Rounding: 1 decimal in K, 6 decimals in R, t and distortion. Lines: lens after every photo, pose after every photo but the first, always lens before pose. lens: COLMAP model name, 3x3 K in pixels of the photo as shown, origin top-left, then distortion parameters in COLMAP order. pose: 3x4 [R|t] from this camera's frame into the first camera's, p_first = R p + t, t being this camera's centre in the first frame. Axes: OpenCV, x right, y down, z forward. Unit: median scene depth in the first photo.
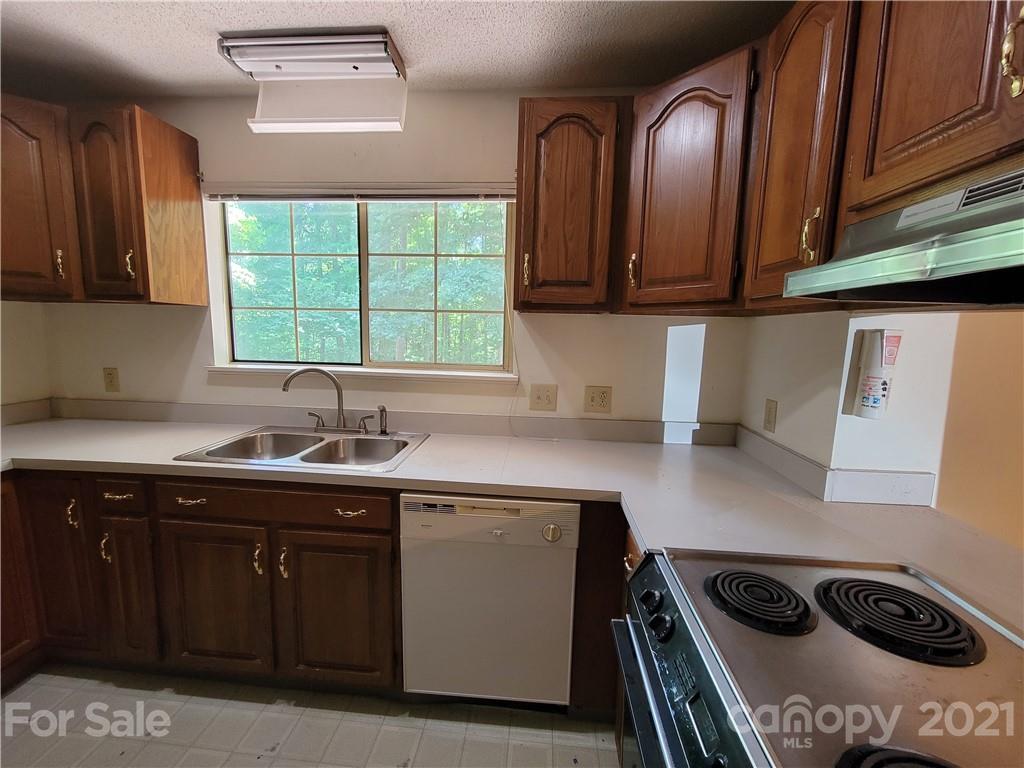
lens RADIAL K [[418.7, 0, 506.1], [0, 418.7, 386.4], [0, 0, 1]] dist [-0.003155, -0.001756]
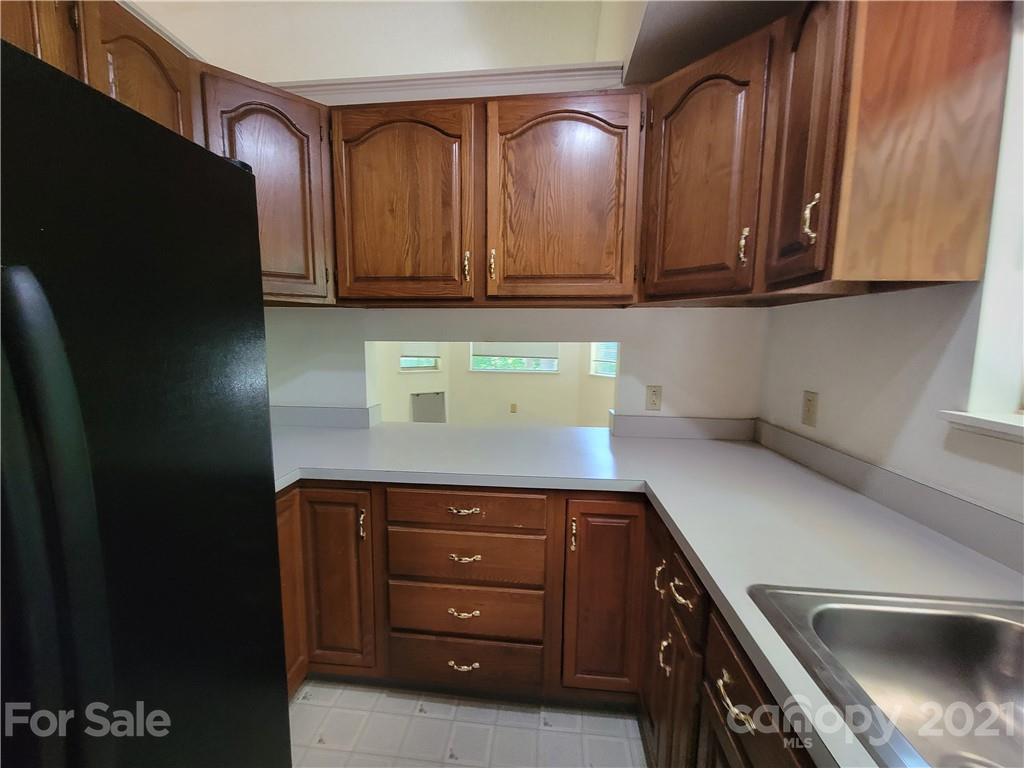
lens RADIAL K [[418.7, 0, 508.5], [0, 418.7, 387.5], [0, 0, 1]] dist [-0.003155, -0.001756]
pose [[-0.023277, 0.096921, -0.995020, -0.266950], [-0.145305, 0.984393, 0.099285, -0.055084], [0.989113, 0.146893, -0.008831, 0.569346]]
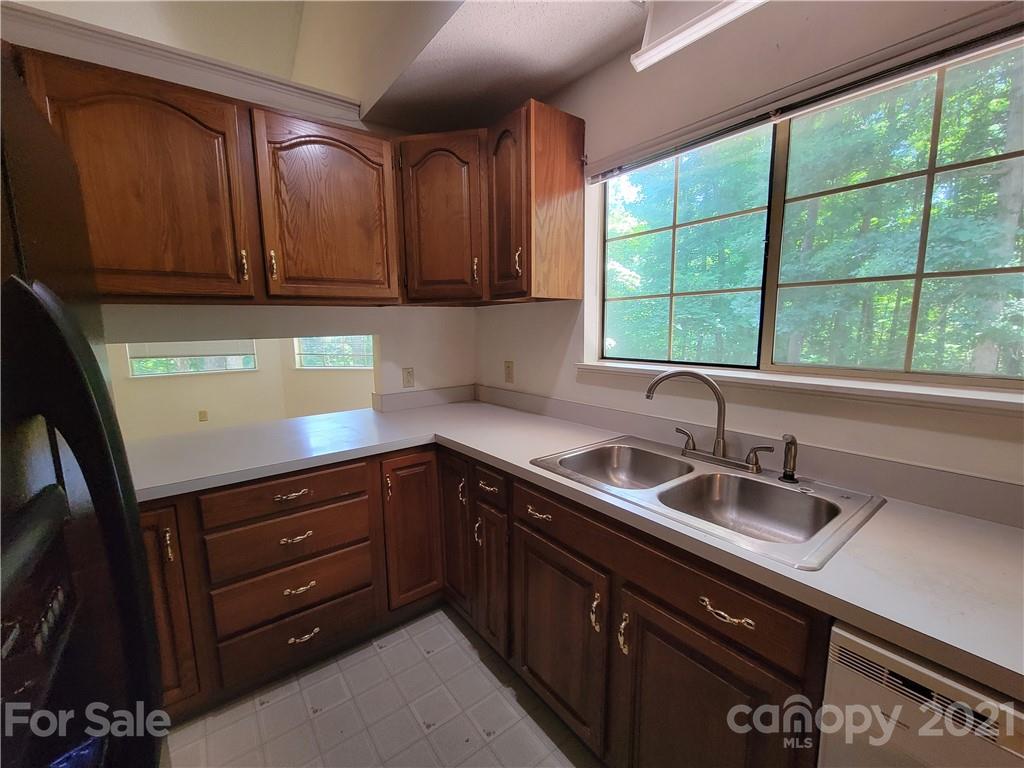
lens RADIAL K [[418.7, 0, 502.3], [0, 418.7, 387.1], [0, 0, 1]] dist [-0.003155, -0.001756]
pose [[0.659916, 0.075558, -0.747531, -0.123668], [-0.070502, 0.996768, 0.038511, -0.020947], [0.748025, 0.027288, 0.663110, 0.270573]]
